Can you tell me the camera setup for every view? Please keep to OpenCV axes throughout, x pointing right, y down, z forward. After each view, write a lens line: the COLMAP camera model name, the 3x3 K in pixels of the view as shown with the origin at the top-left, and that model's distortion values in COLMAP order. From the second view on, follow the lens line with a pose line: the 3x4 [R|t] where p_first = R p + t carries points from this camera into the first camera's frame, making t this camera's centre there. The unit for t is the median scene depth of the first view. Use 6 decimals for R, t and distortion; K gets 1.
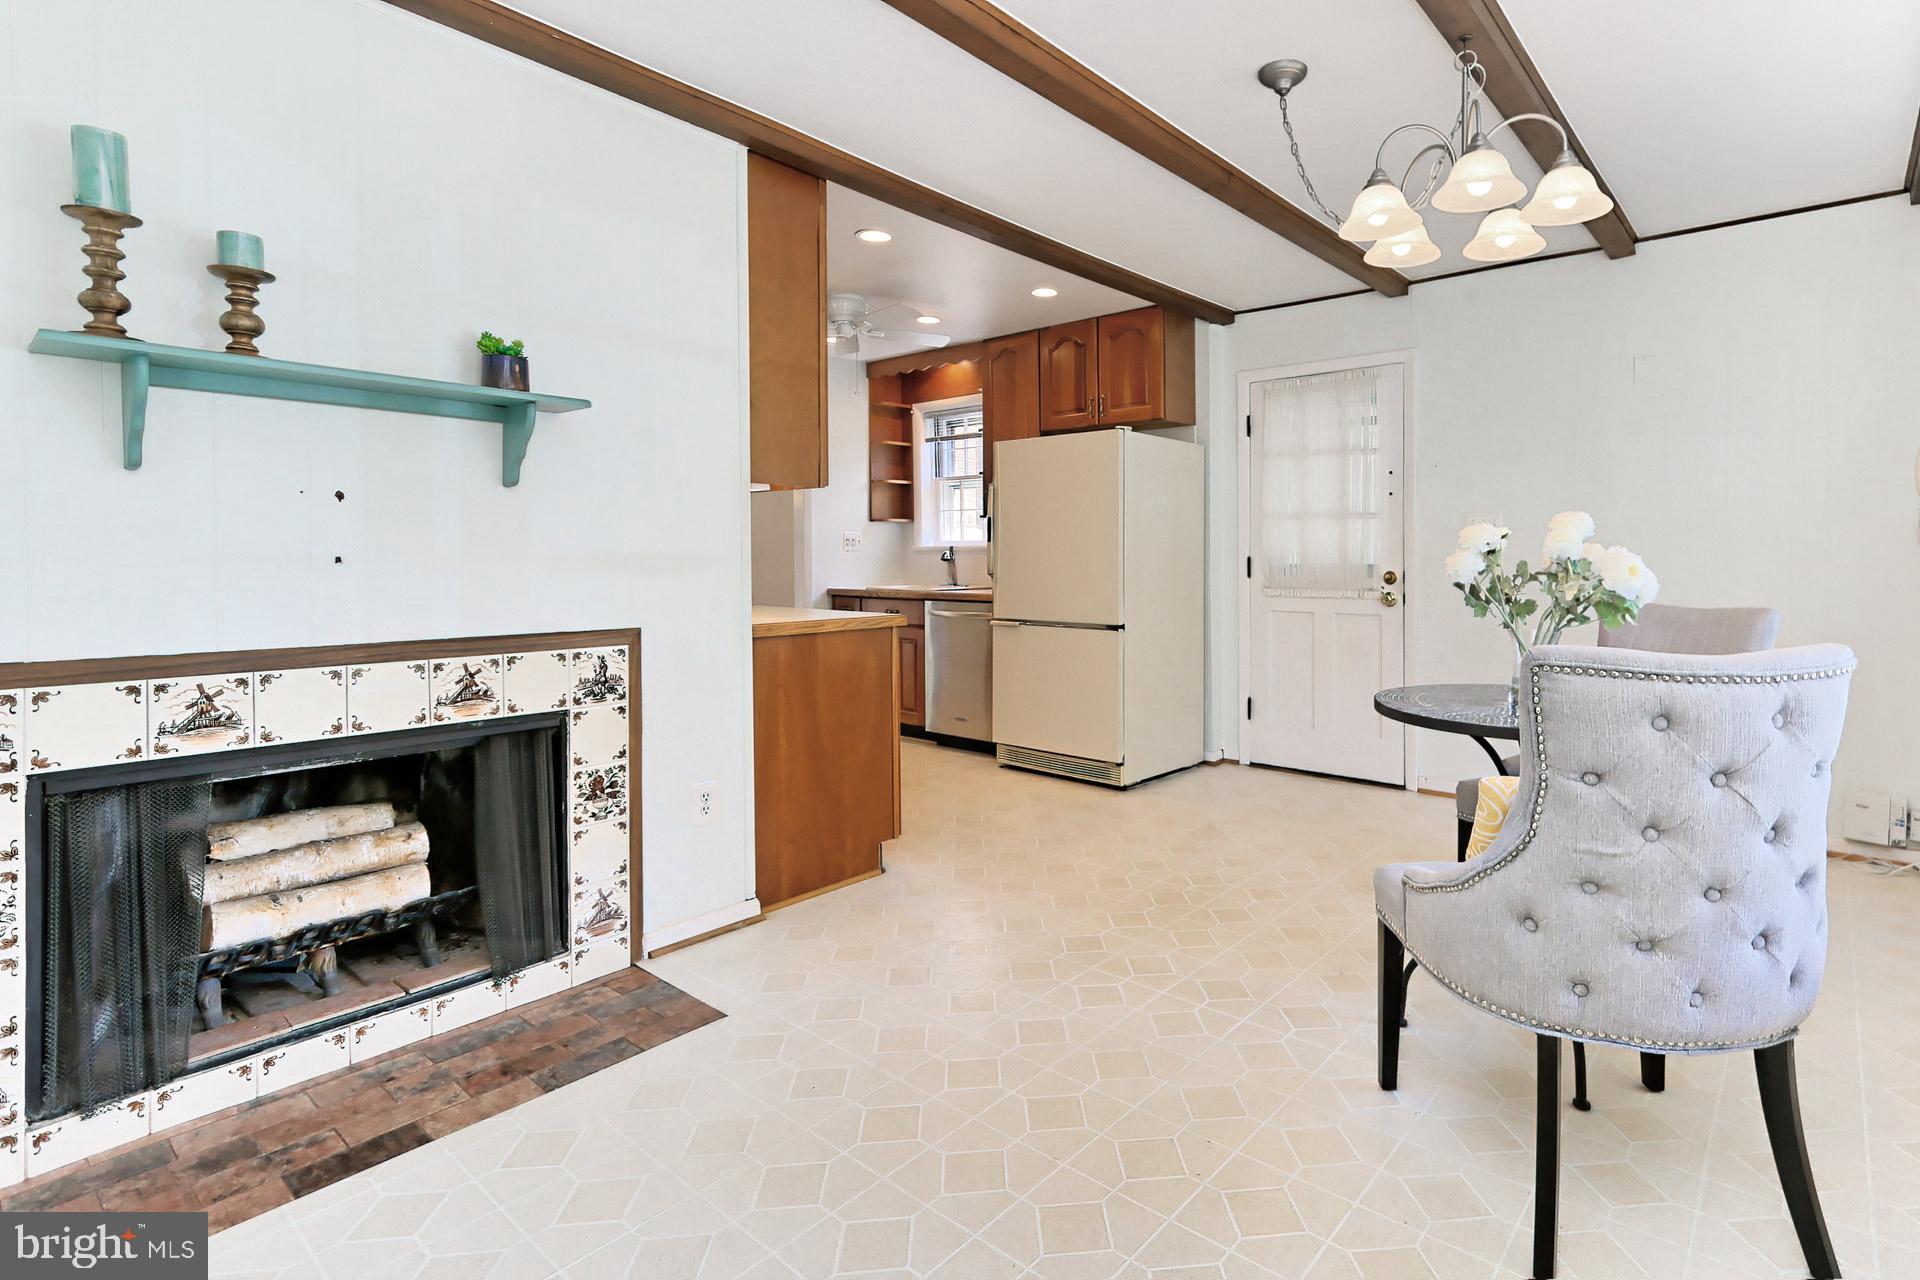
lens RADIAL K [[917.9, 0, 1039.9], [0, 917.9, 559.0], [0, 0, 1]] dist [0.017312, 0.001383]
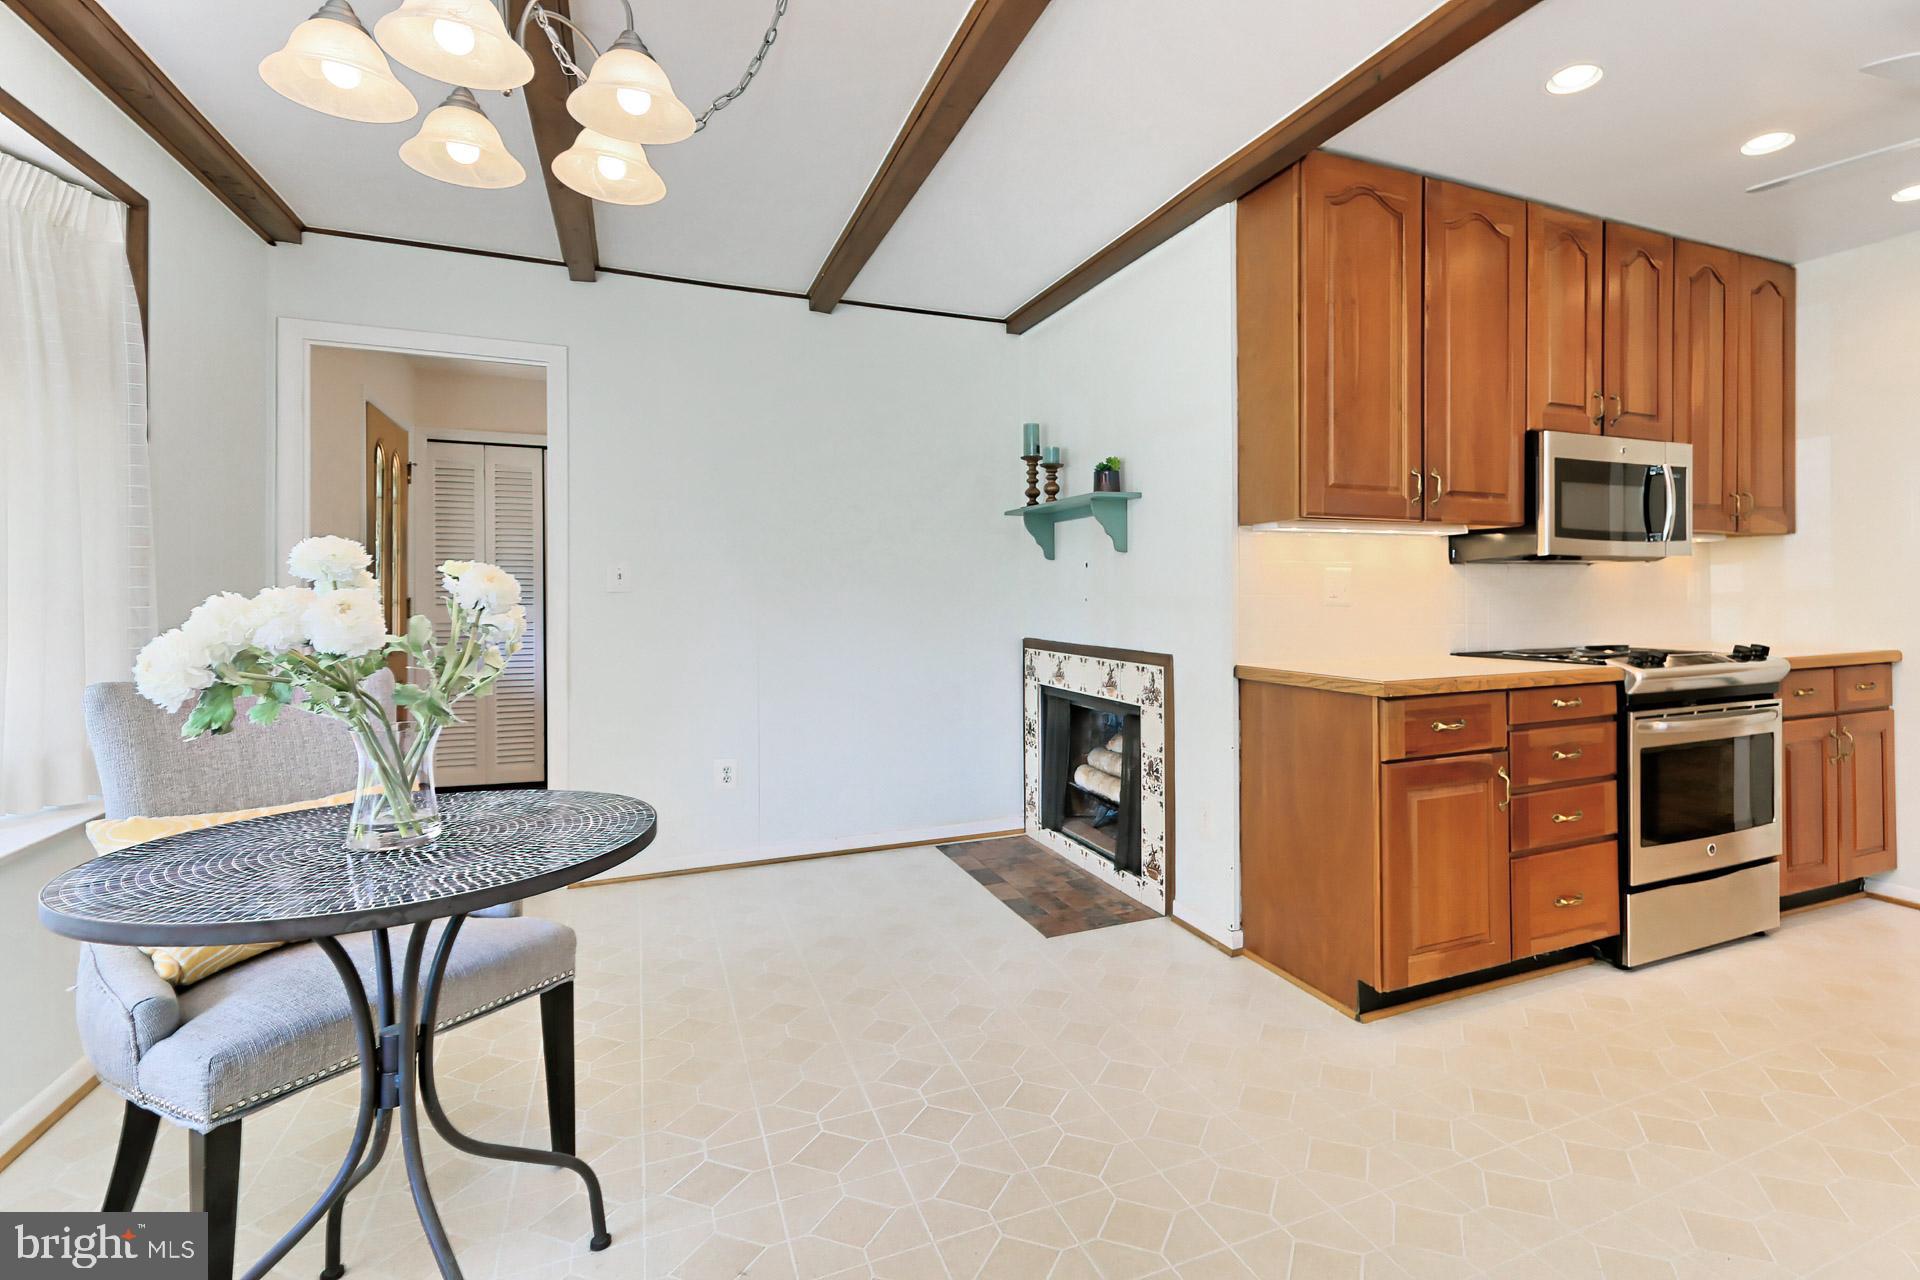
lens RADIAL K [[917.9, 0, 1077.2], [0, 917.9, 599.0], [0, 0, 1]] dist [0.017312, 0.001383]
pose [[-0.396679, 0.008517, -0.917918, 0.811075], [0.002256, 0.999963, 0.008303, -0.013176], [0.917955, 0.001222, -0.396683, 1.453764]]
